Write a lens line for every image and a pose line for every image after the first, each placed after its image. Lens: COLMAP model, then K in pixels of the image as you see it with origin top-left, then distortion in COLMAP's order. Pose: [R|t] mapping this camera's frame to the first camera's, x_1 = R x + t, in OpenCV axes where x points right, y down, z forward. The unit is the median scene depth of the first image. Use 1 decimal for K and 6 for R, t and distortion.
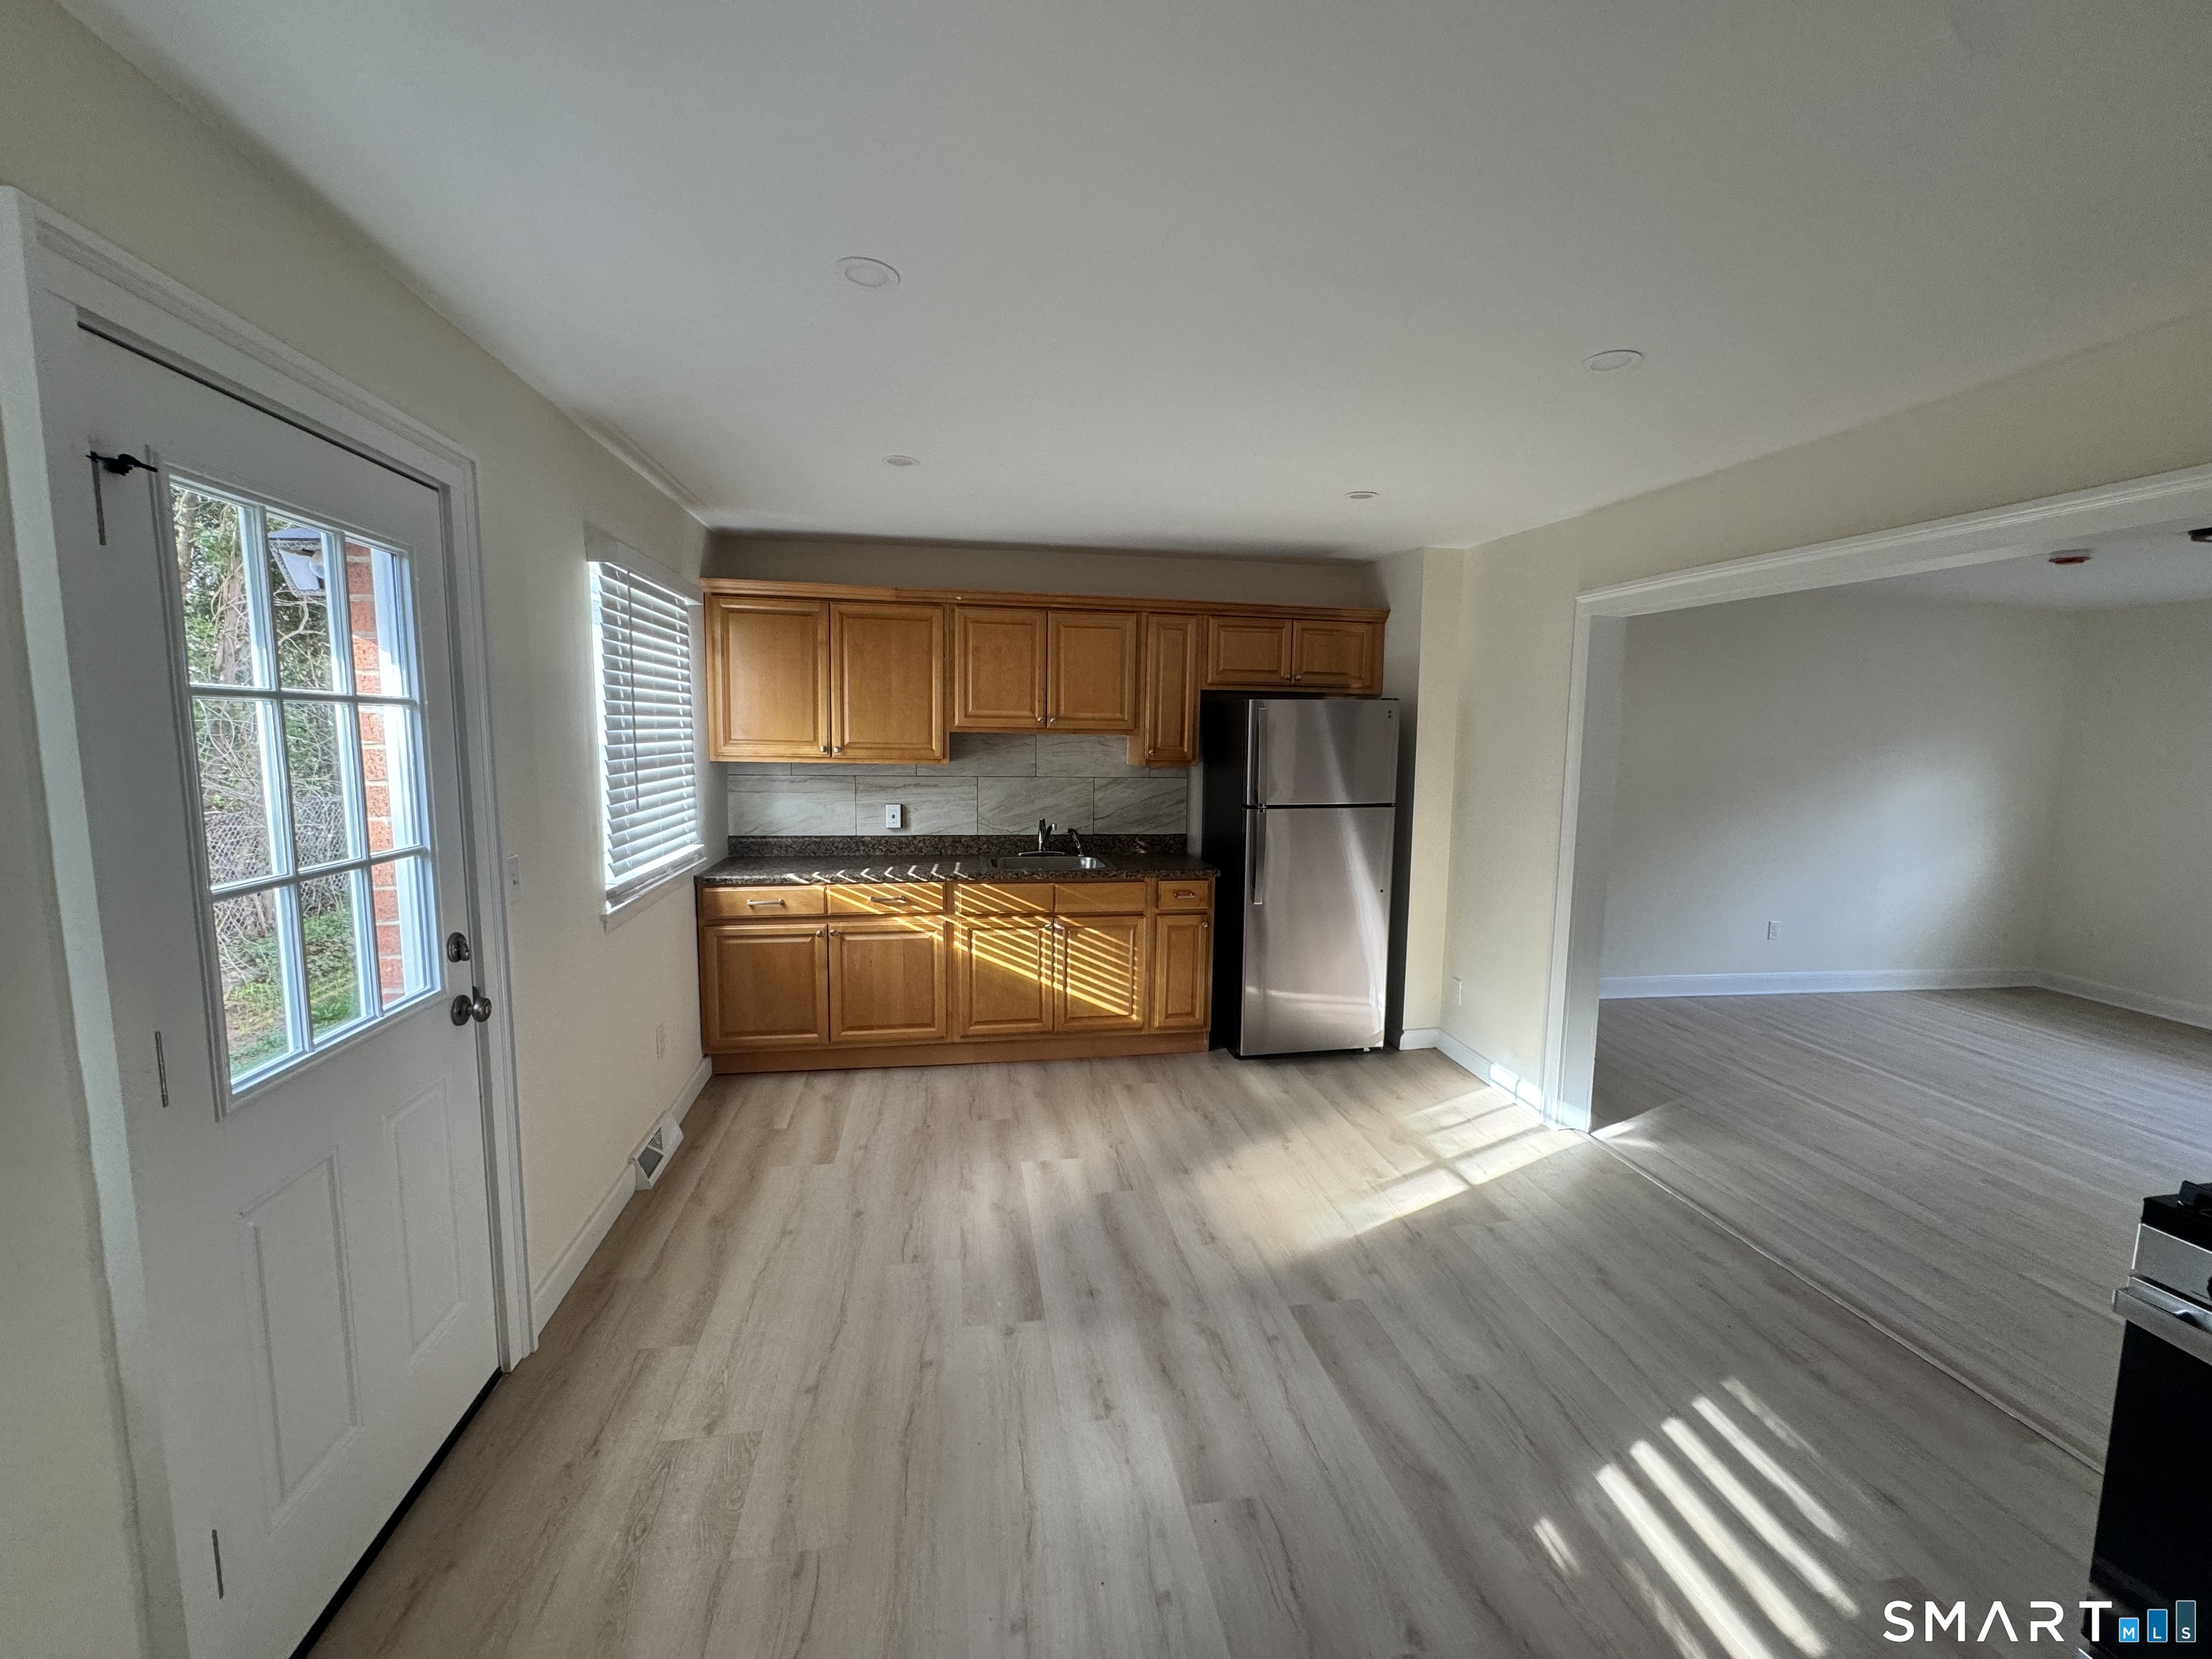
lens RADIAL K [[880.2, 0, 1110.1], [0, 880.2, 834.0], [0, 0, 1]] dist [-0.000356, -0.000550]
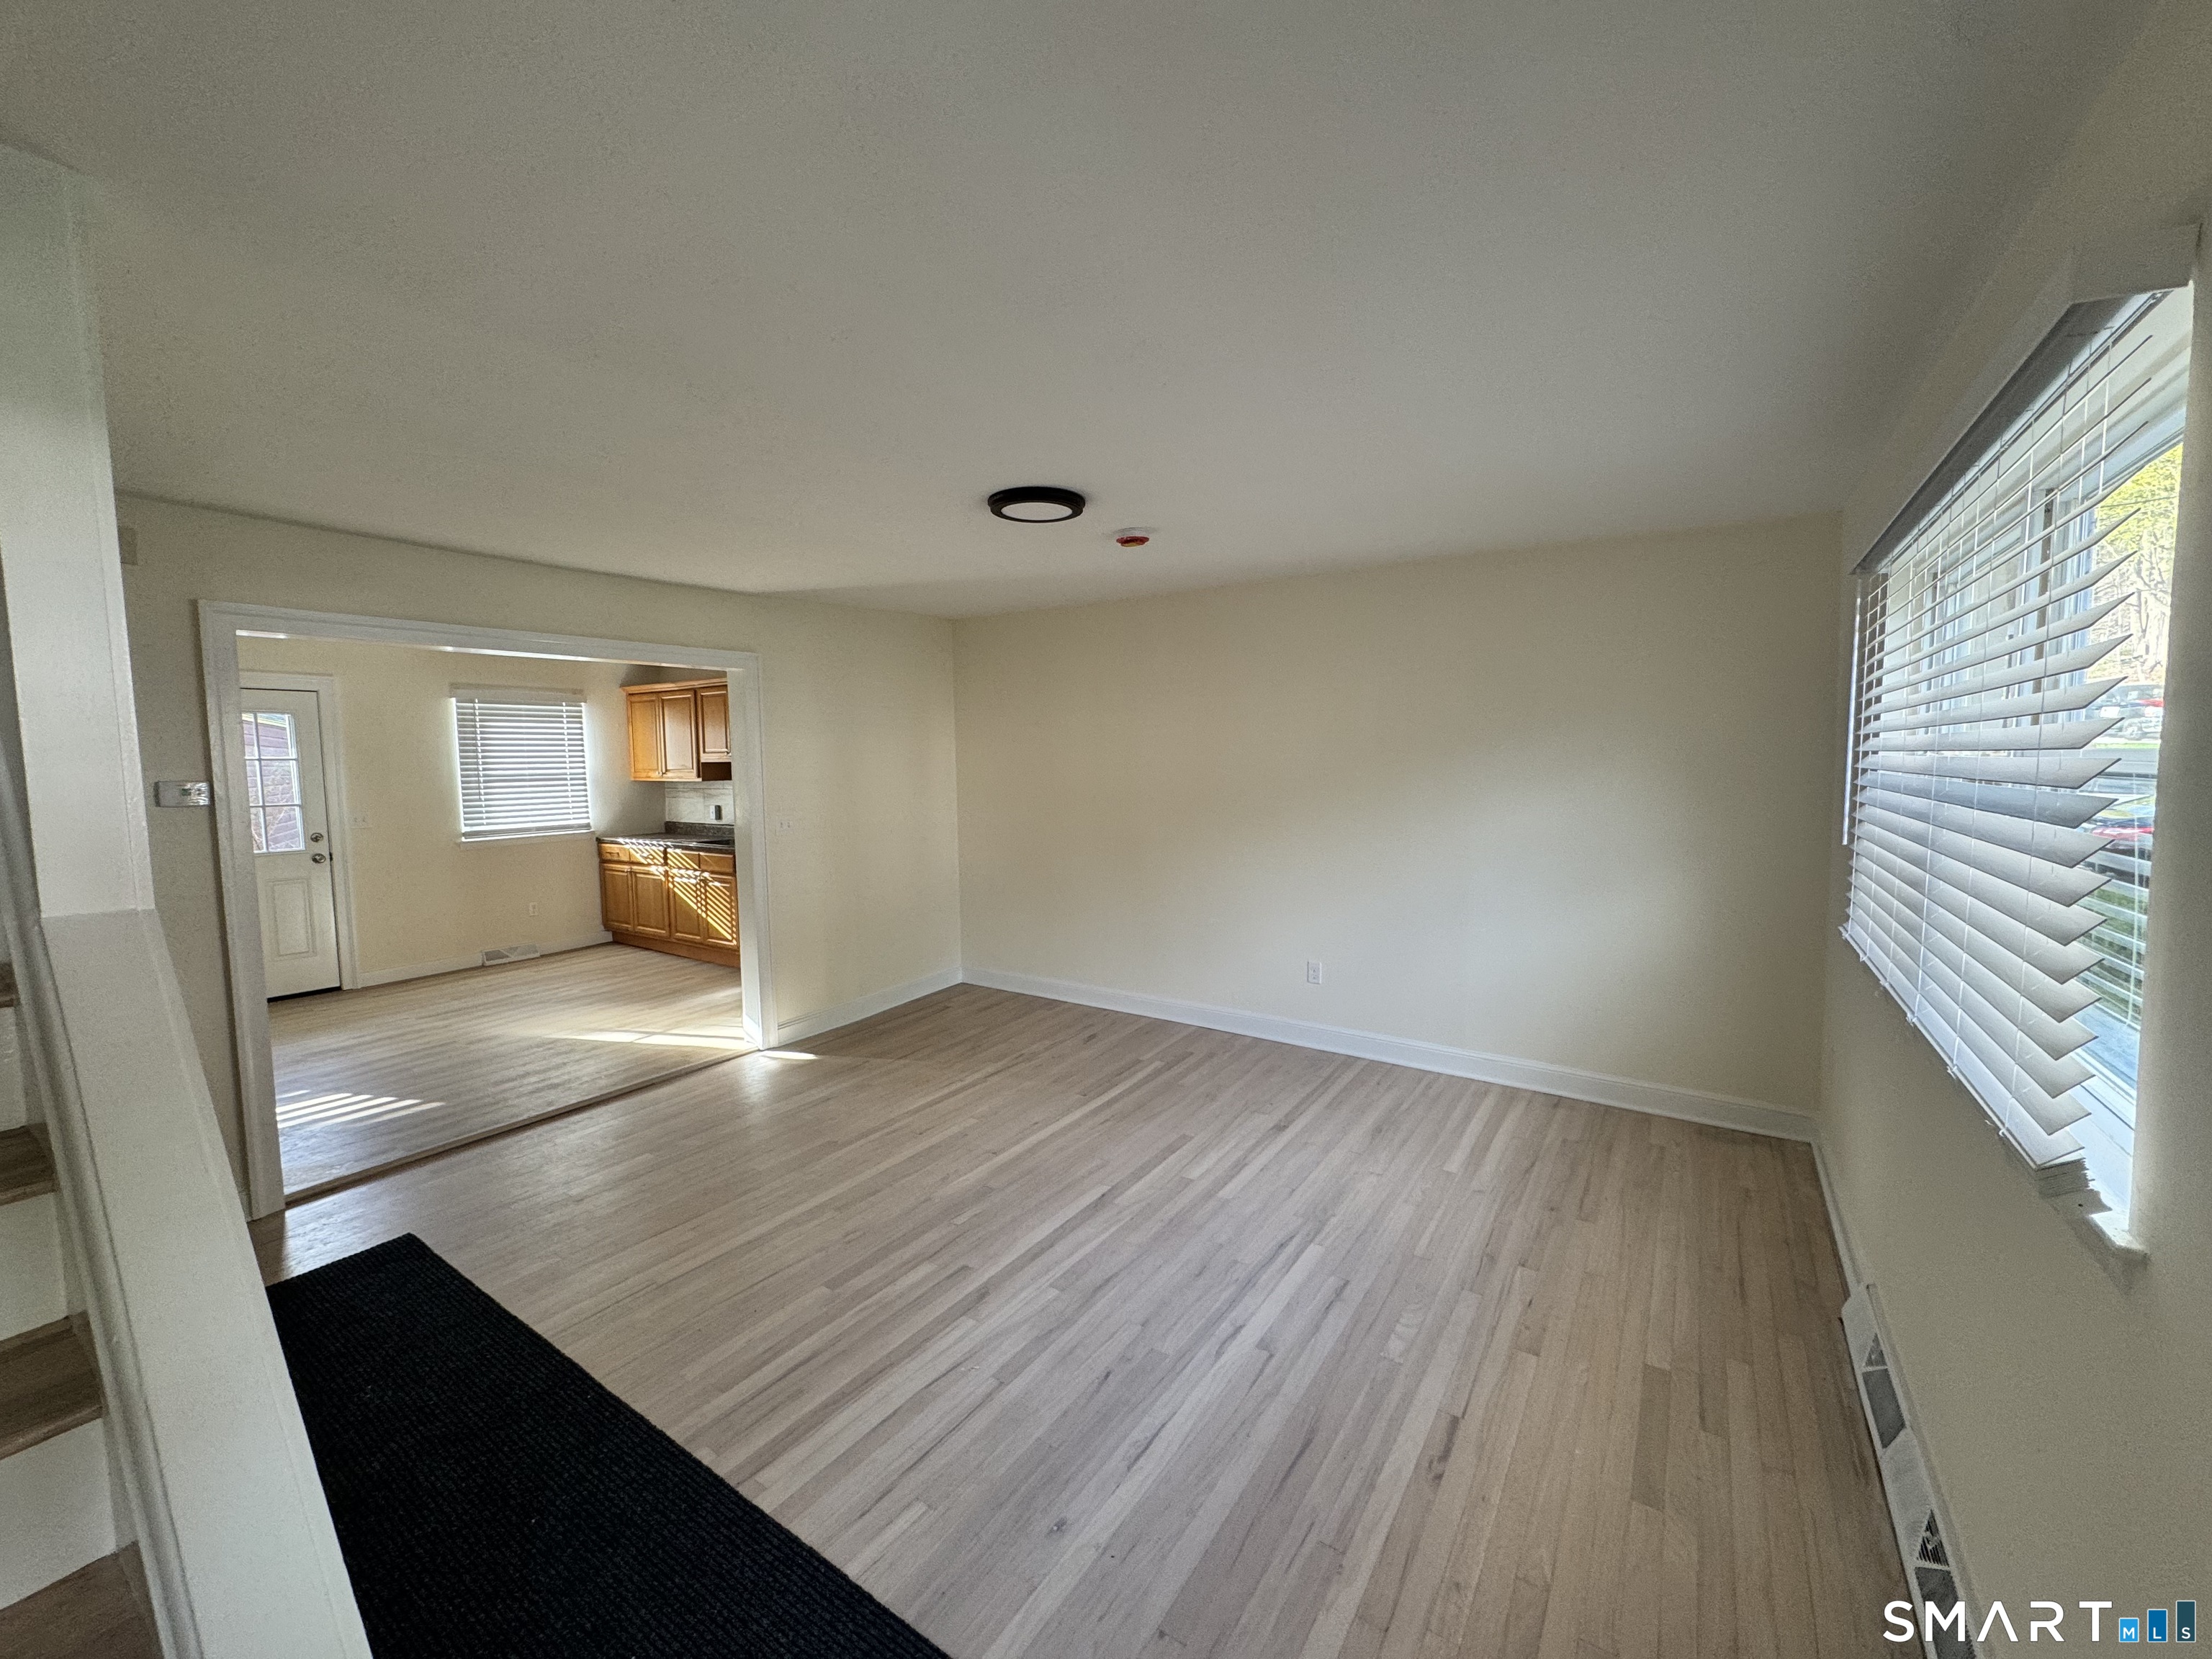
lens RADIAL K [[880.2, 0, 1108.1], [0, 880.2, 830.9], [0, 0, 1]] dist [-0.000356, -0.000550]
pose [[0.719771, 0.032342, -0.693458, 1.674963], [-0.055247, 0.998415, -0.010779, -0.008468], [0.692010, 0.046070, 0.720416, 0.343817]]
